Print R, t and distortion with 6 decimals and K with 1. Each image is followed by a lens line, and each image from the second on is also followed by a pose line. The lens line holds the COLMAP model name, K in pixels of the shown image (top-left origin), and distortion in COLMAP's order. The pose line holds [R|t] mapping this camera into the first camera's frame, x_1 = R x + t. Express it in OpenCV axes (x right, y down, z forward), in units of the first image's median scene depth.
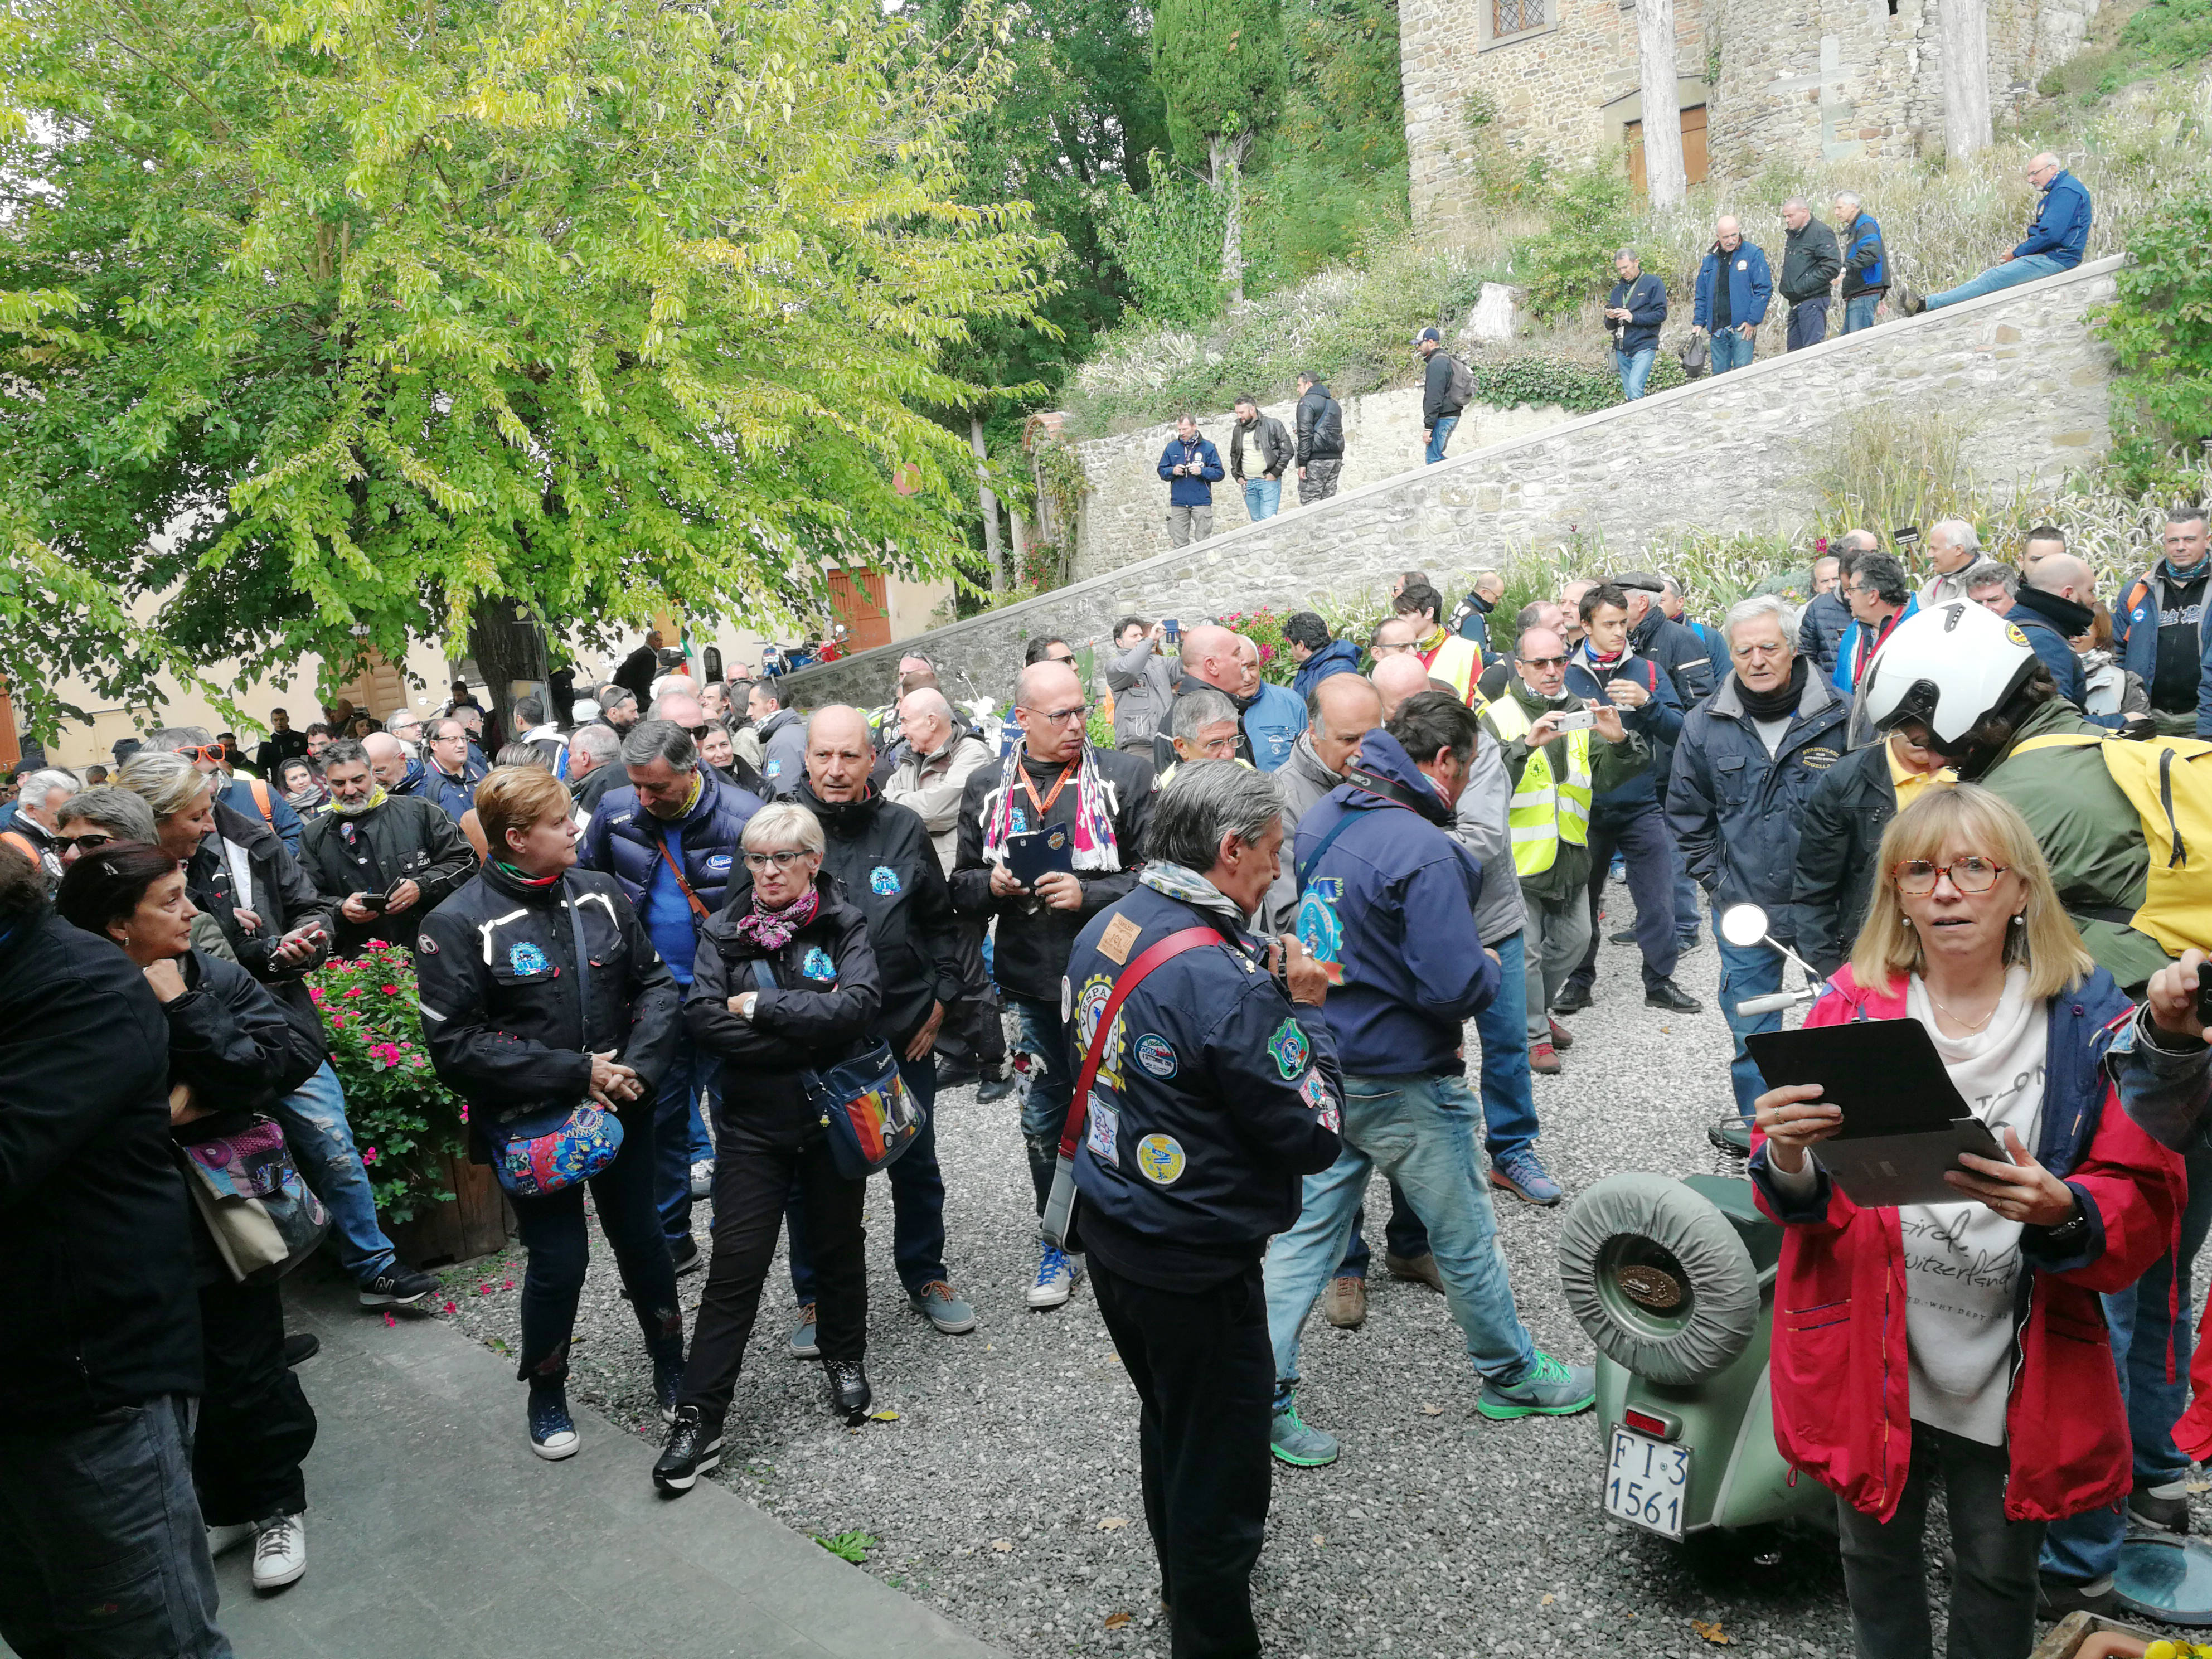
lens RADIAL K [[1782.7, 0, 1106.0], [0, 1782.7, 829.5], [0, 0, 1]] dist [0.010601, -0.009235]
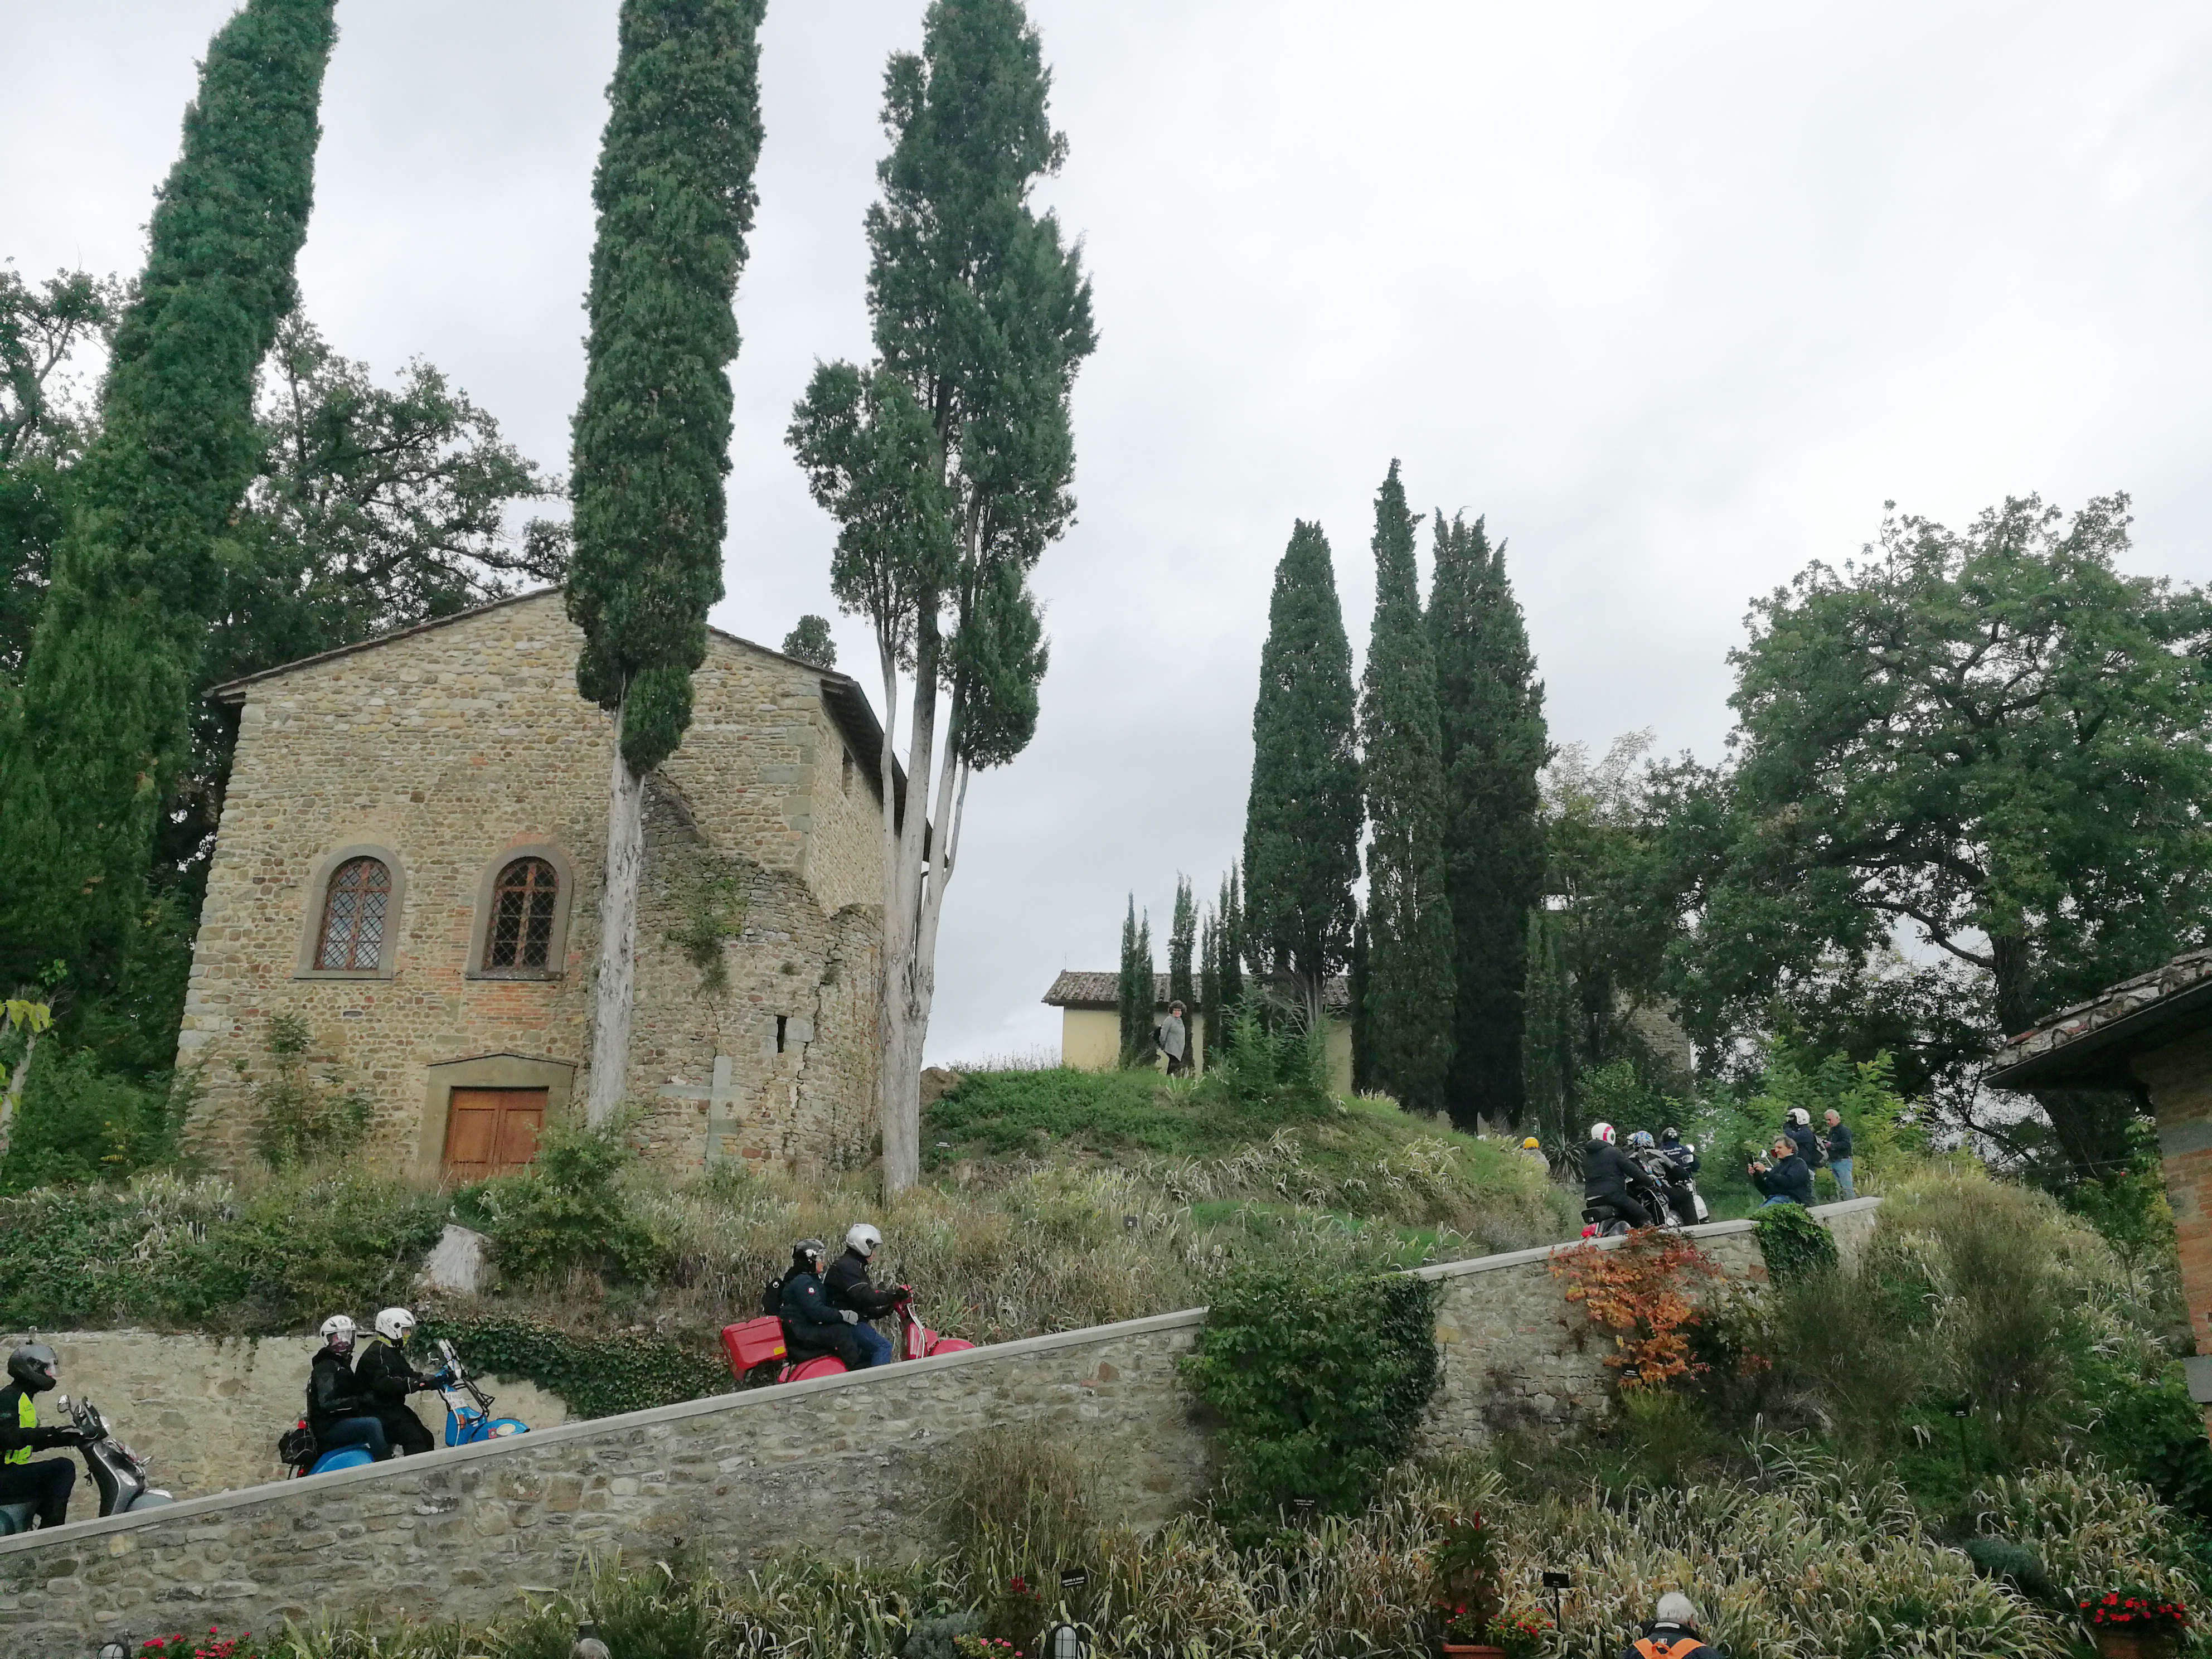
lens RADIAL K [[1782.7, 0, 1106.0], [0, 1782.7, 829.5], [0, 0, 1]] dist [0.010601, -0.009235]
pose [[0.694954, 0.328415, 0.639674, -0.184983], [0.053900, 0.863309, -0.501789, -0.023571], [-0.717031, 0.383199, 0.582258, 0.208676]]
